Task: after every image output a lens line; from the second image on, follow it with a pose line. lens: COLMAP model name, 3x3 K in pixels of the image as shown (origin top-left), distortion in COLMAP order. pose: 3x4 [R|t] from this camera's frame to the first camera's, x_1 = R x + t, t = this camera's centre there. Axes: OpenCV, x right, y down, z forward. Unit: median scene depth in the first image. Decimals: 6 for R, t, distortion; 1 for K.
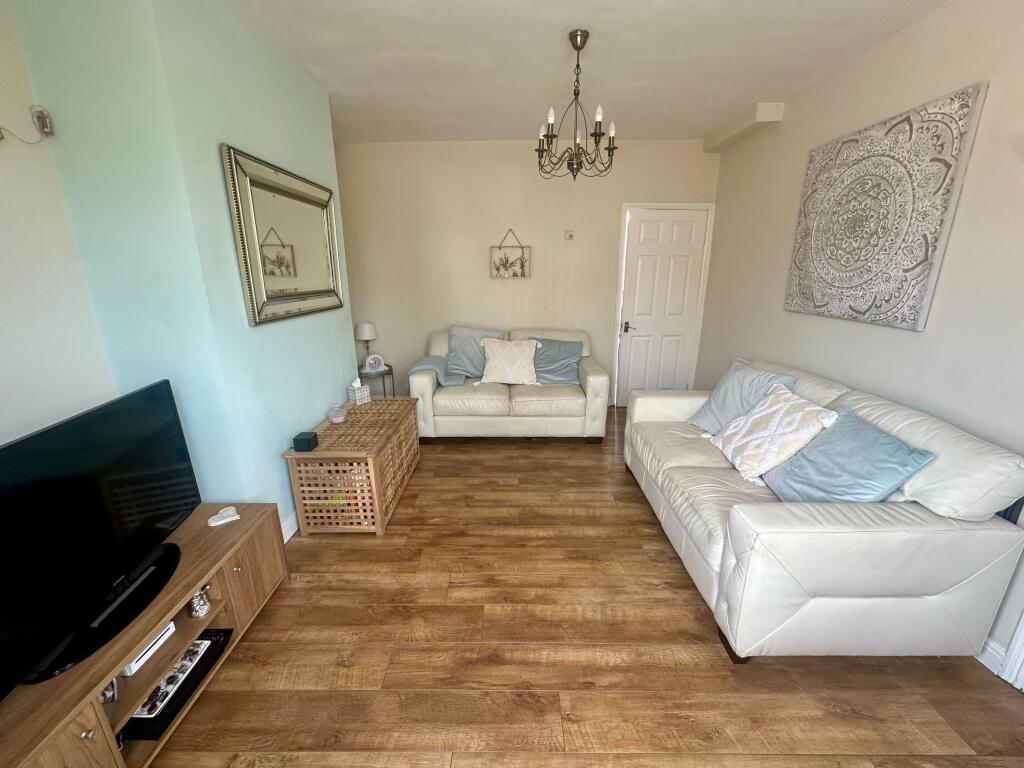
lens RADIAL K [[411.5, 0, 513.1], [0, 411.5, 385.6], [0, 0, 1]] dist [-0.002178, -0.000701]
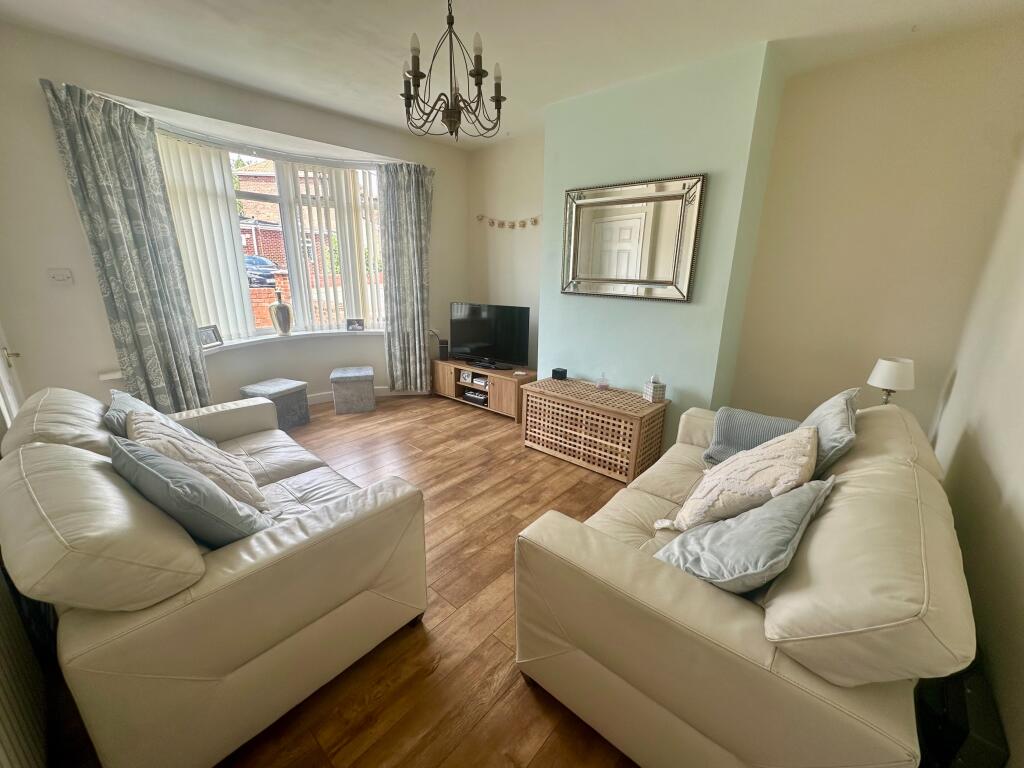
lens RADIAL K [[411.5, 0, 513.5], [0, 411.5, 387.4], [0, 0, 1]] dist [-0.002178, -0.000701]
pose [[-0.666960, 0.194086, -0.719371, 0.718002], [-0.218674, 0.871973, 0.438000, -0.449828], [0.712282, 0.449437, -0.539130, 1.719555]]
